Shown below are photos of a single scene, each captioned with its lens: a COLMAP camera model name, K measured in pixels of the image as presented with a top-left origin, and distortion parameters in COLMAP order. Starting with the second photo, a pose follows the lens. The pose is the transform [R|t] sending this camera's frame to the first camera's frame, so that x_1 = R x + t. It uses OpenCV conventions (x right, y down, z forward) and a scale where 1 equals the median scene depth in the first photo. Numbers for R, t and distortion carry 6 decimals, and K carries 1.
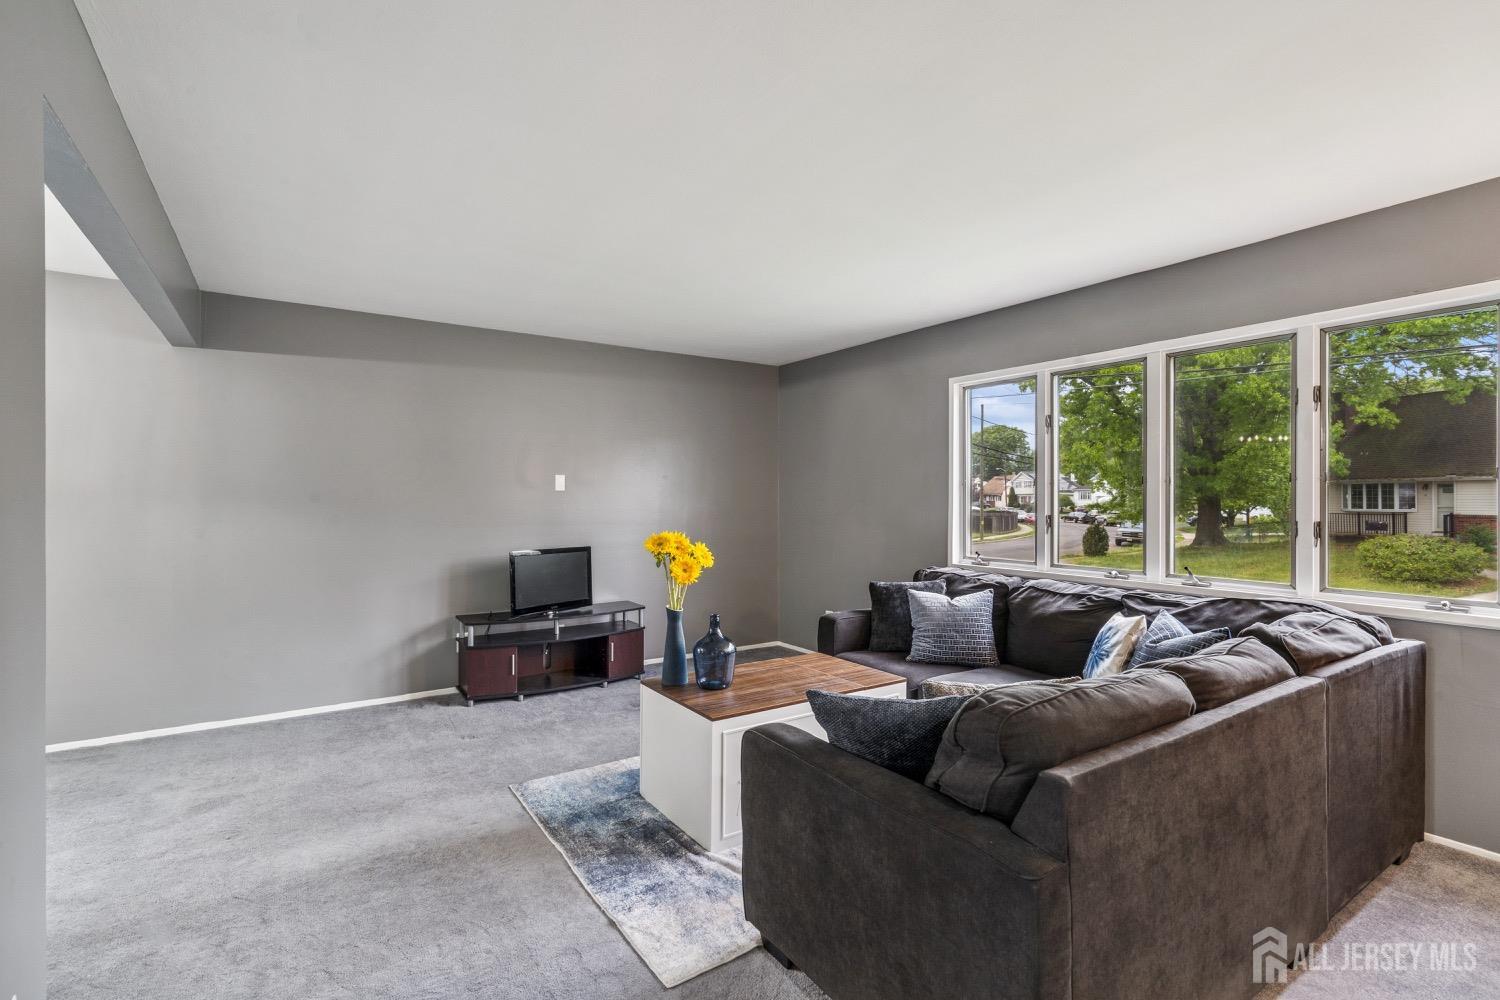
lens RADIAL K [[685.1, 0, 750.0], [0, 685.1, 500.0], [0, 0, 1]] dist [-0.000985, -0.000127]
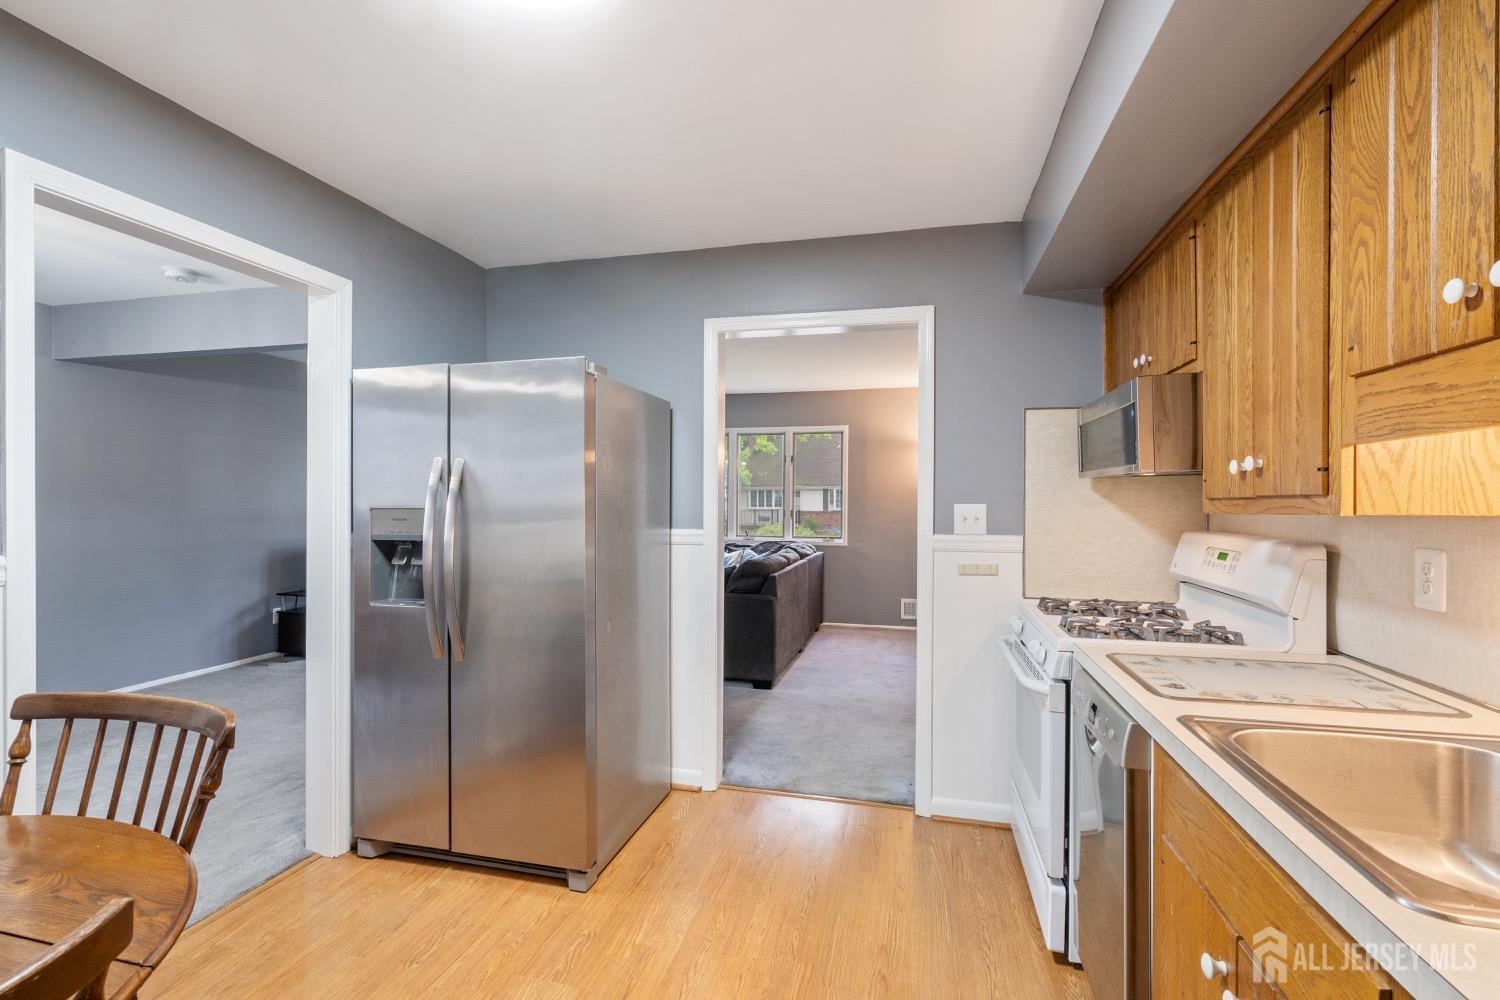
lens RADIAL K [[685.1, 0, 750.0], [0, 685.1, 500.0], [0, 0, 1]] dist [-0.000985, -0.000127]
pose [[0.740705, 0.003366, 0.671822, -0.630259], [-0.002815, 0.999994, -0.001907, 0.000215], [-0.671824, -0.000479, 0.740711, -0.490449]]
